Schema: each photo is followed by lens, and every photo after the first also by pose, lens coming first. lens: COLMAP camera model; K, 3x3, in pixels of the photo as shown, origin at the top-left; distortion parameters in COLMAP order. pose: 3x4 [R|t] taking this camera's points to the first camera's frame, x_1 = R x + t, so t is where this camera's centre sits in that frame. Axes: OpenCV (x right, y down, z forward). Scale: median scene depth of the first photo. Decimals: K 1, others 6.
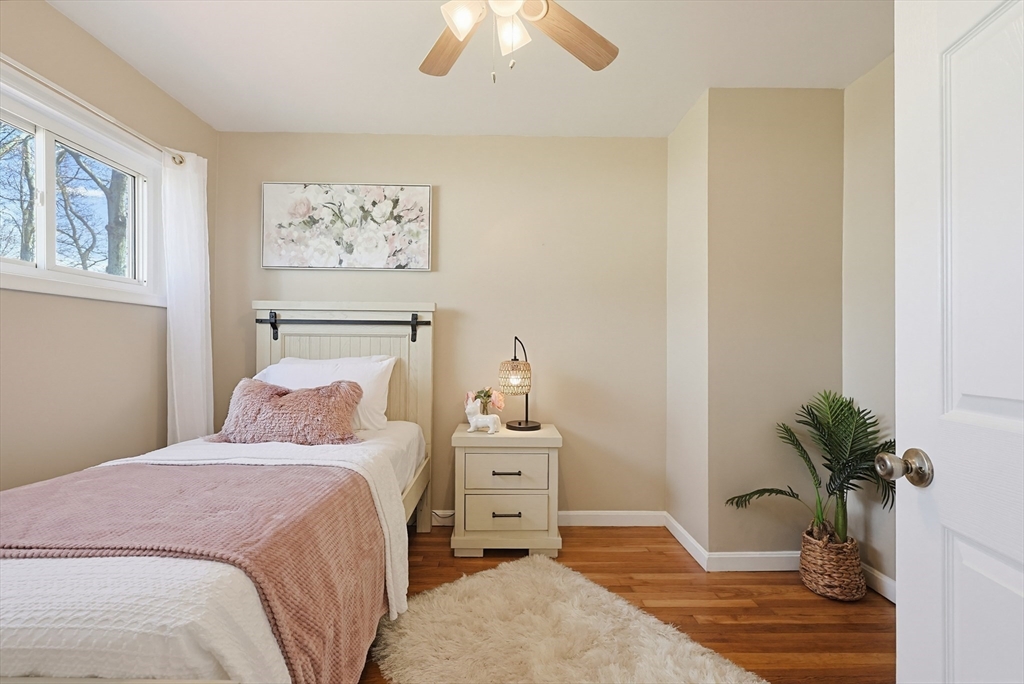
lens RADIAL K [[446.9, 0, 514.5], [0, 446.9, 343.0], [0, 0, 1]] dist [0.001301, 0.000226]
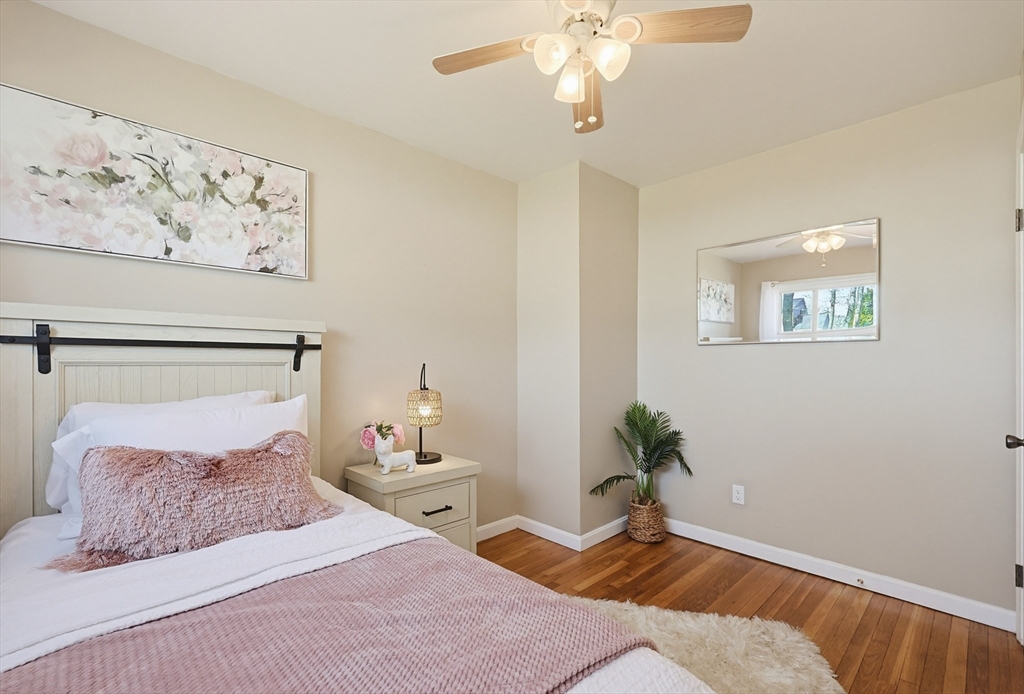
lens RADIAL K [[446.9, 0, 538.5], [0, 446.9, 364.7], [0, 0, 1]] dist [0.001301, 0.000226]
pose [[0.734612, -0.009956, 0.678415, -0.439860], [-0.002231, 0.999851, 0.017090, -0.028122], [-0.678484, -0.014068, 0.734480, 0.151852]]
